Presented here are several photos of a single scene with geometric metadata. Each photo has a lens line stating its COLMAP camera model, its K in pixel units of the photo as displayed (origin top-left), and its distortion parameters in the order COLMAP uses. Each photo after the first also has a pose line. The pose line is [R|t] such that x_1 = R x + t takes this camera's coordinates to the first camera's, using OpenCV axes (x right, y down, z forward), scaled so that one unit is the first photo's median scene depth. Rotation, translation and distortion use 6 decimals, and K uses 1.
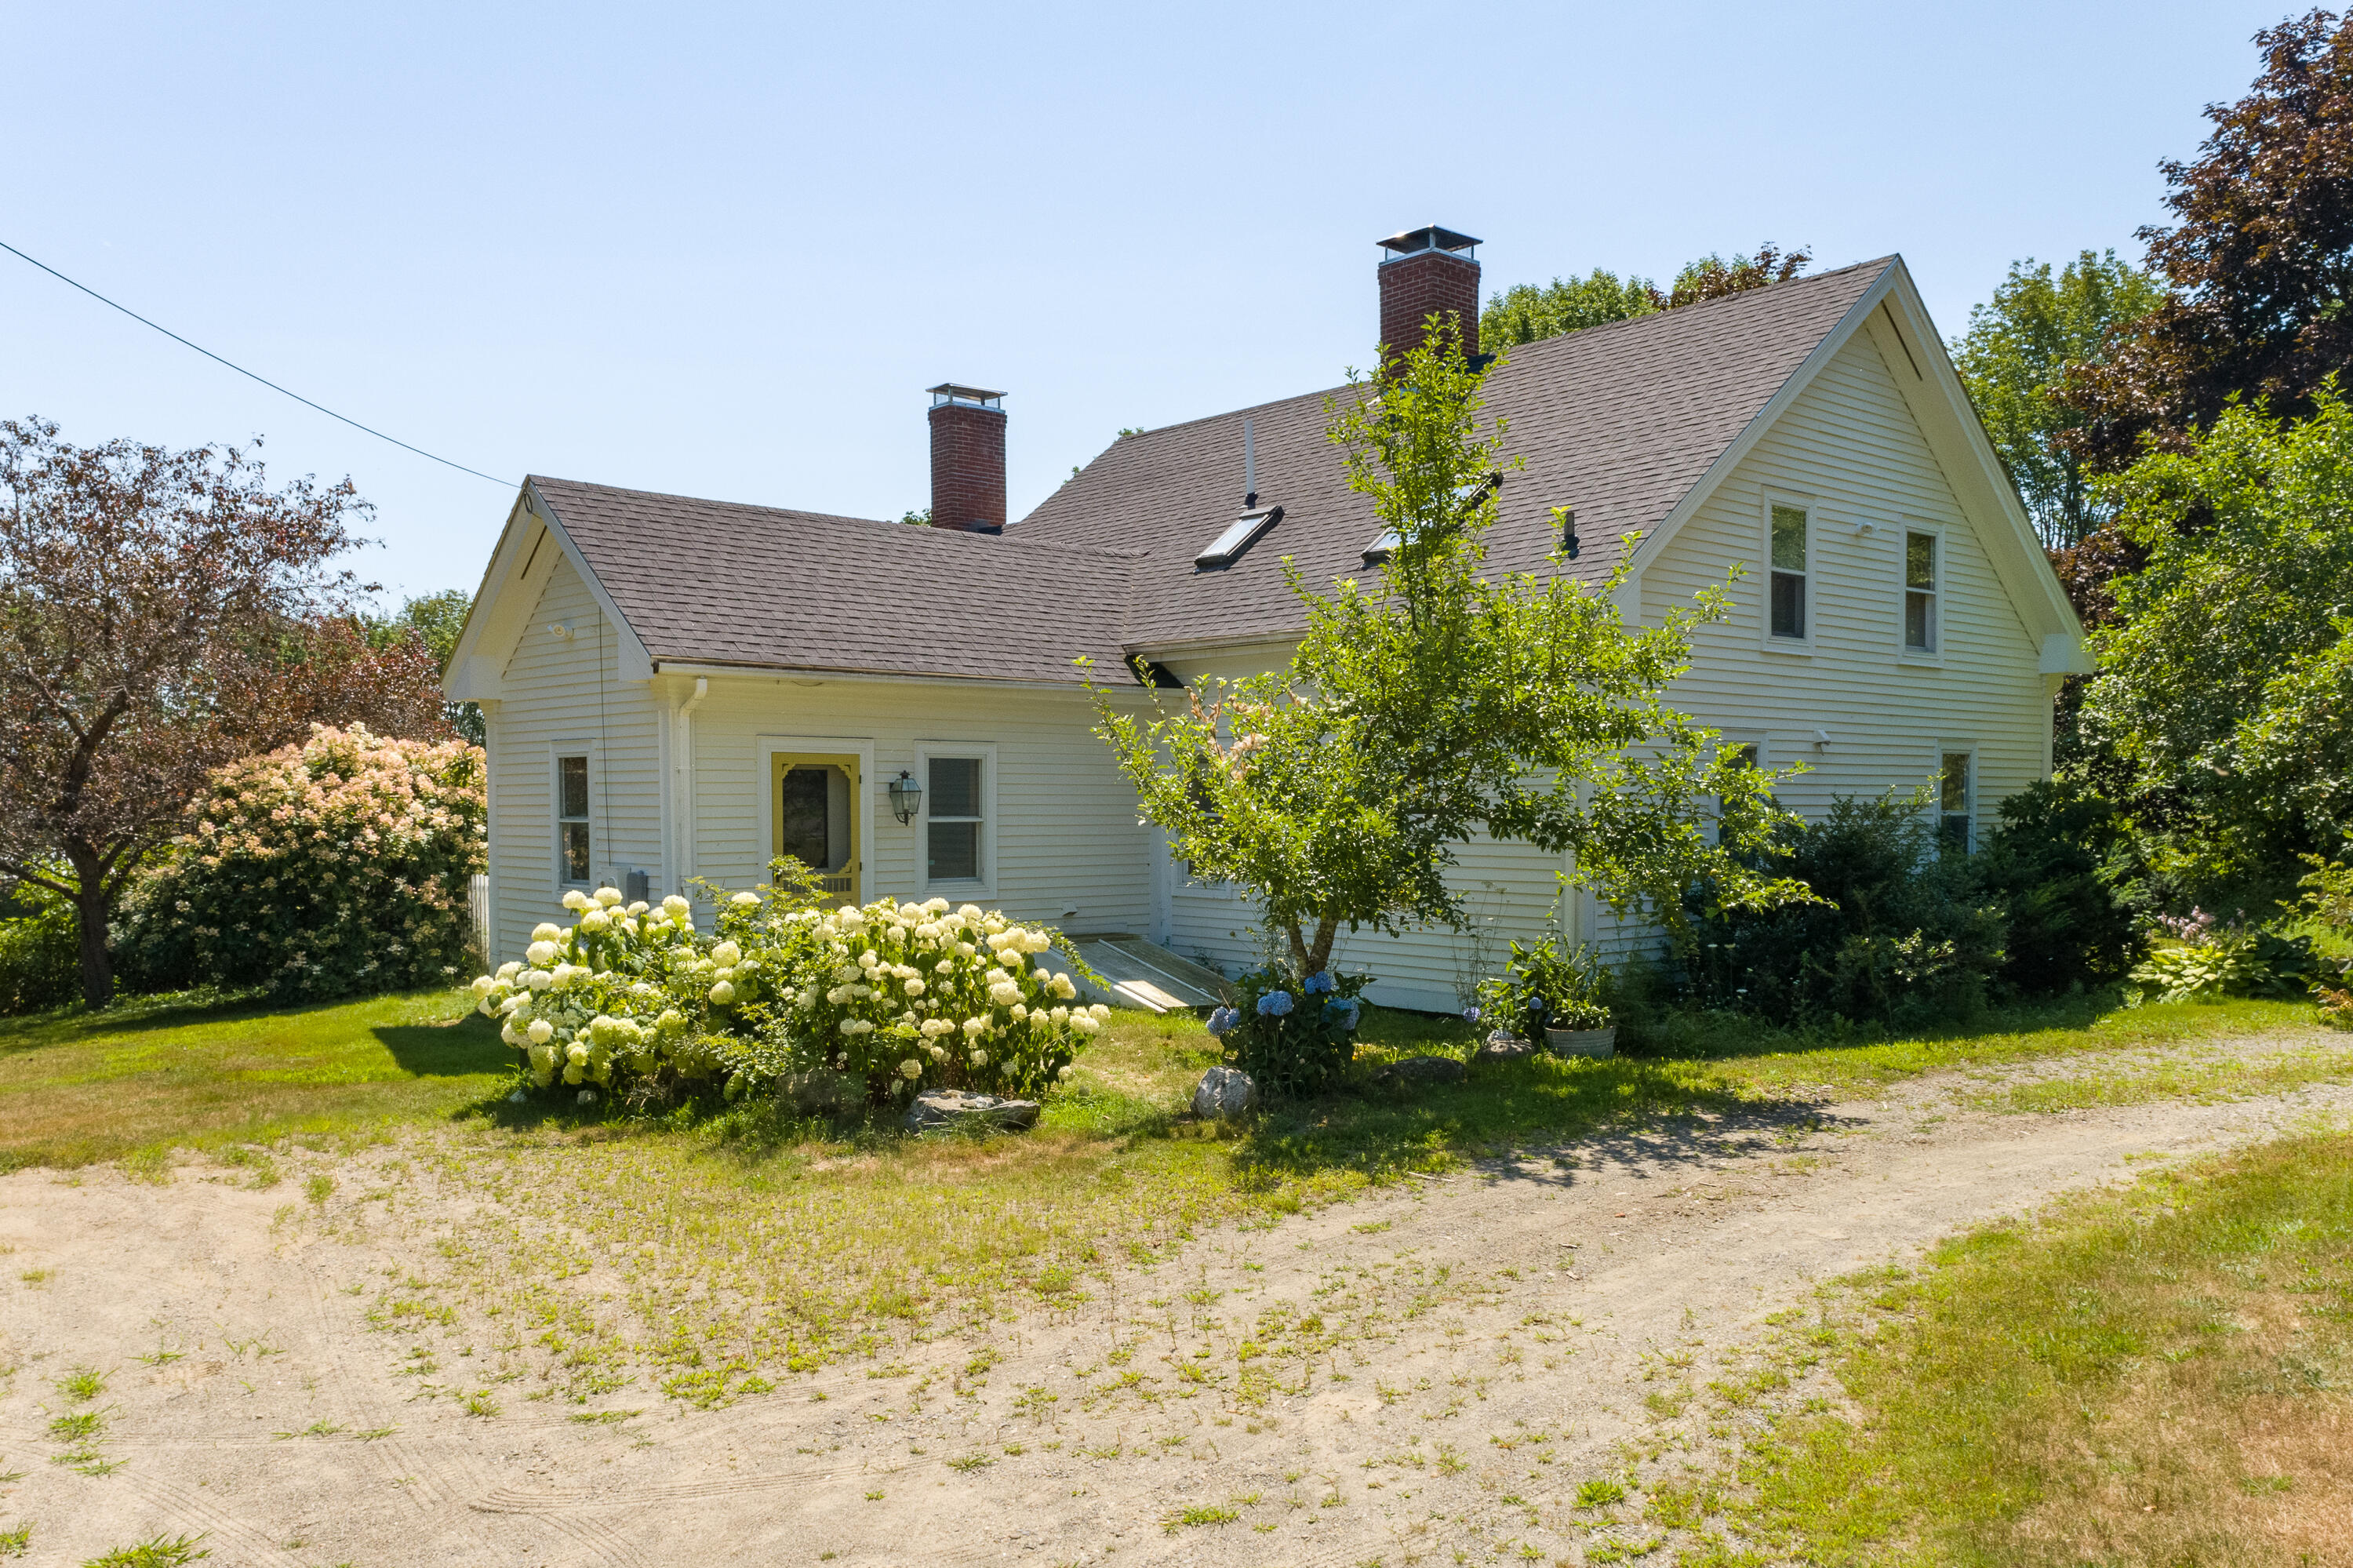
lens RADIAL K [[1878.2, 0, 1176.5], [0, 1878.2, 784.0], [0, 0, 1]] dist [0.000415, 0.000558]
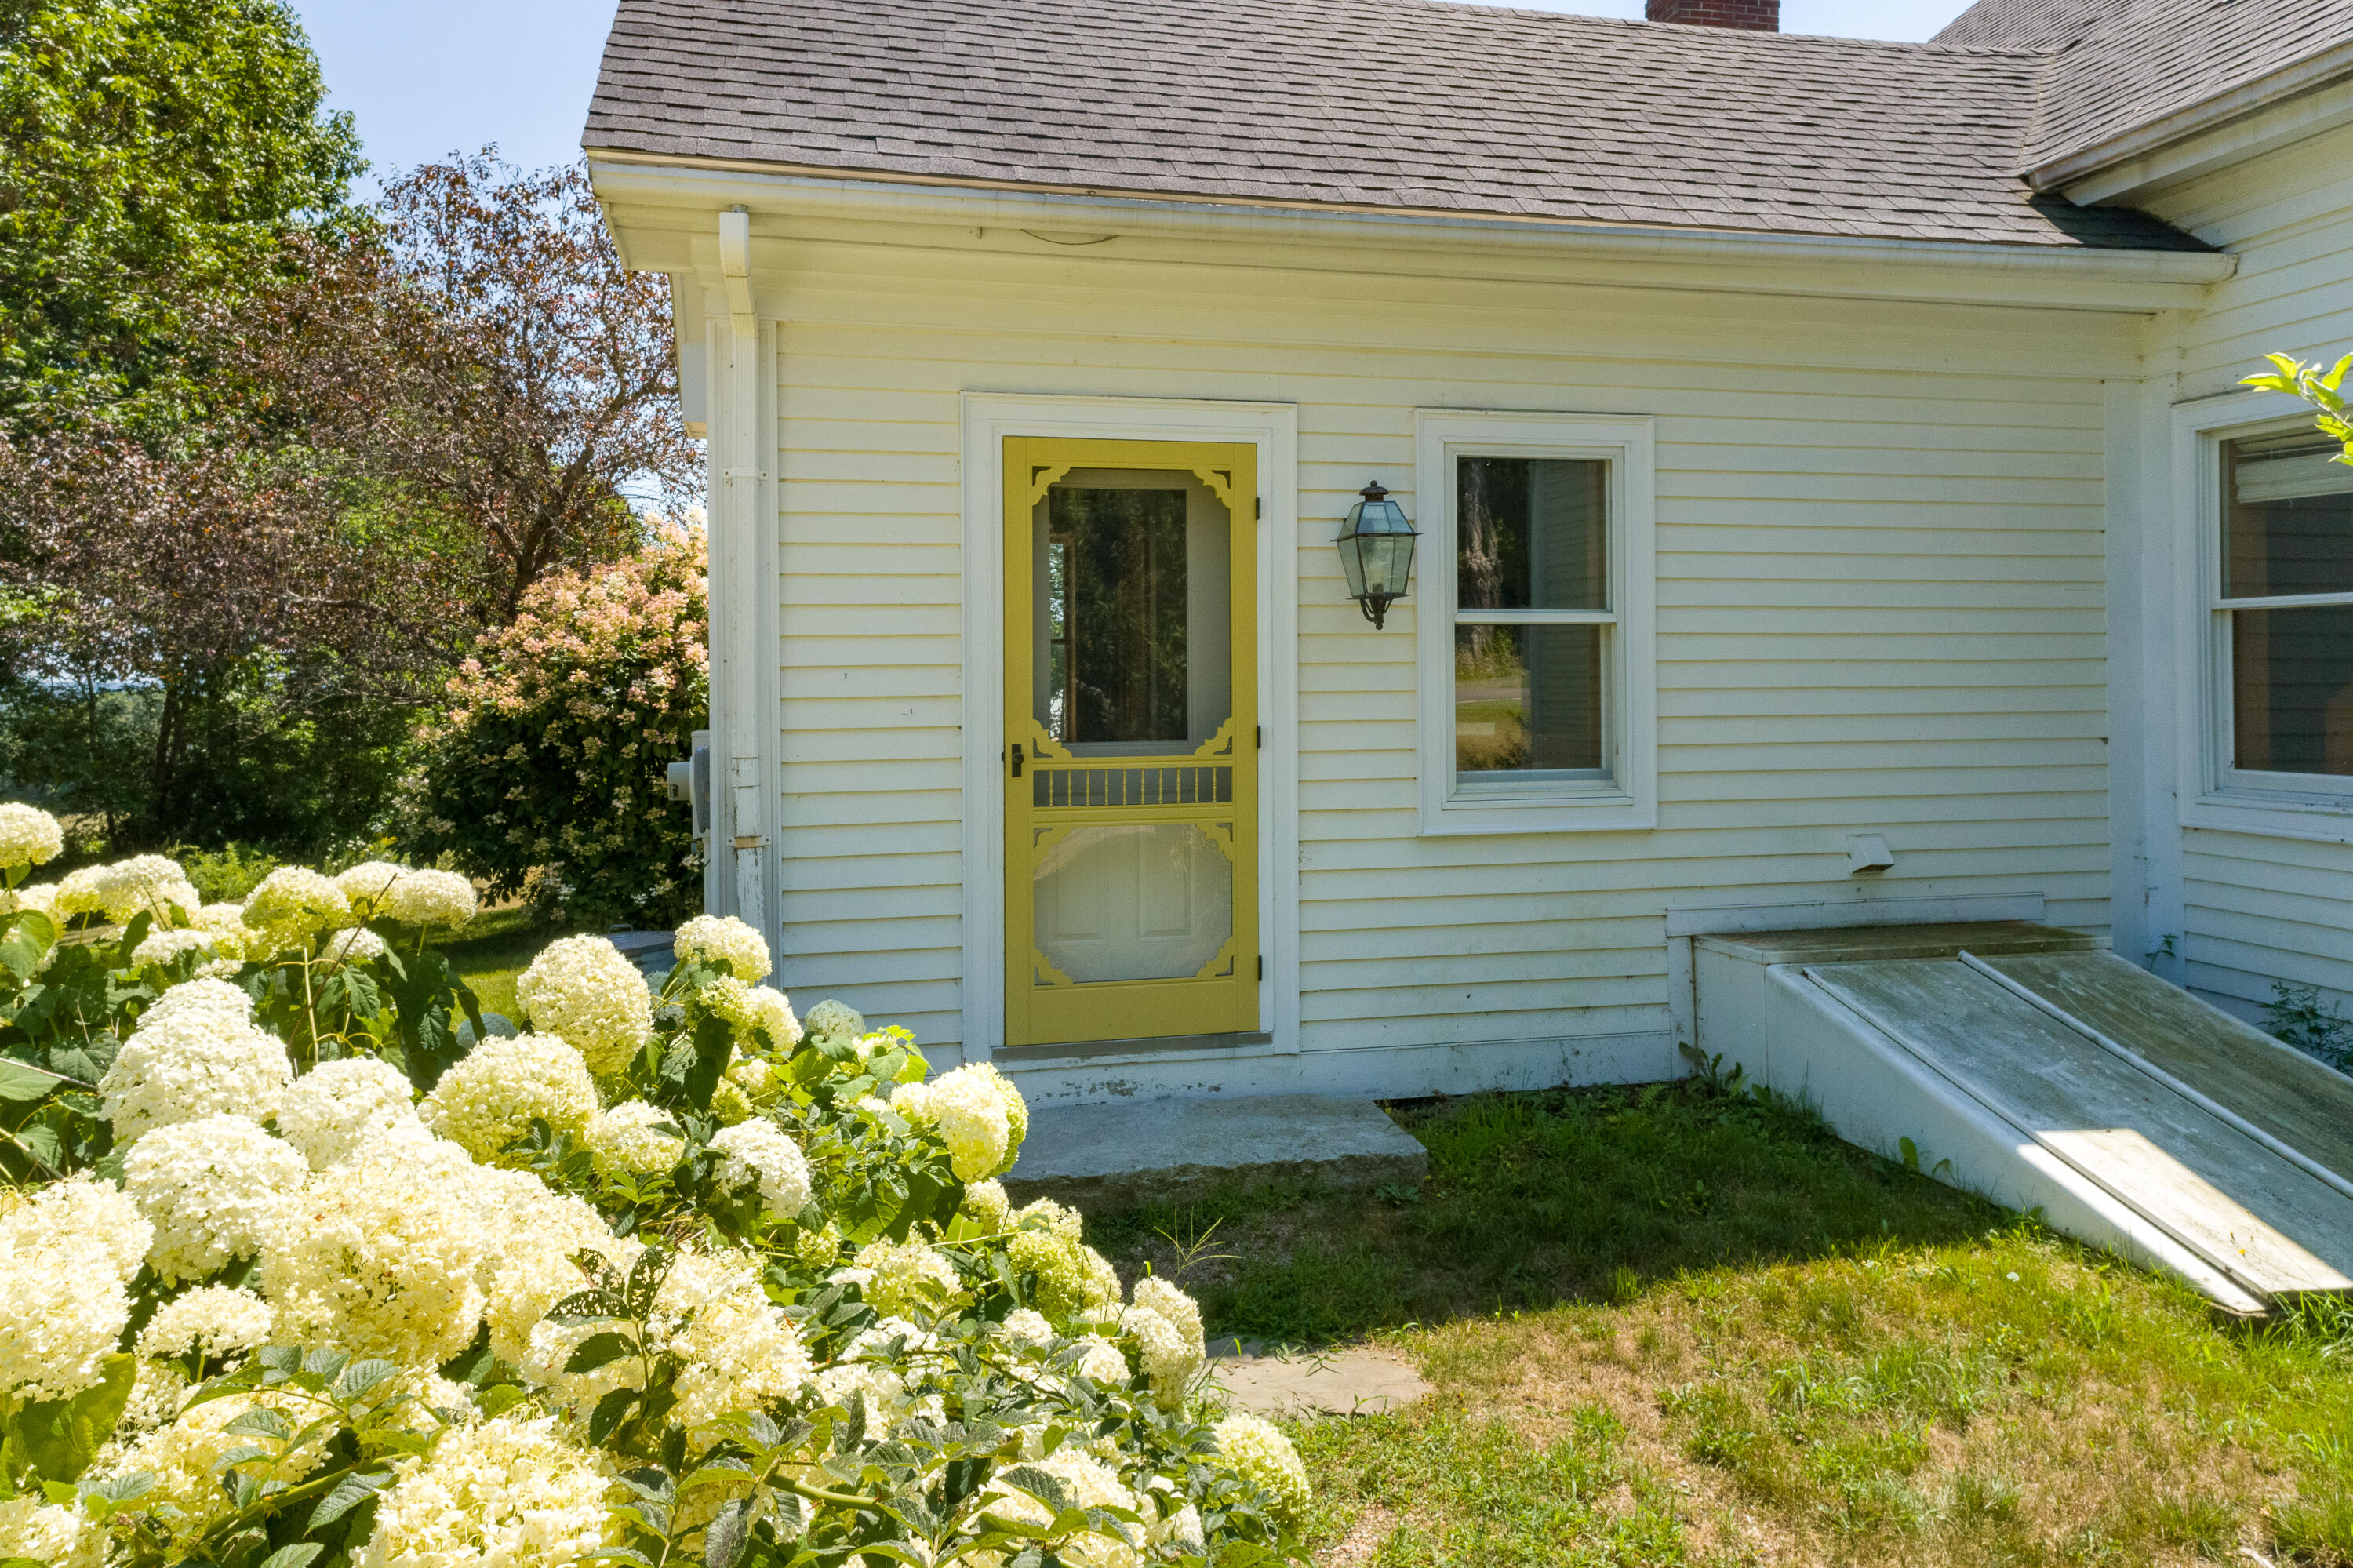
lens RADIAL K [[1637.2, 0, 1179.7], [0, 1637.2, 672.2], [0, 0, 1]] dist [0.028720, 0.000482]
pose [[0.889945, -0.009672, -0.455966, -0.030047], [0.015133, 0.999851, 0.008326, 0.026804], [0.455817, -0.014310, 0.889958, 0.674428]]
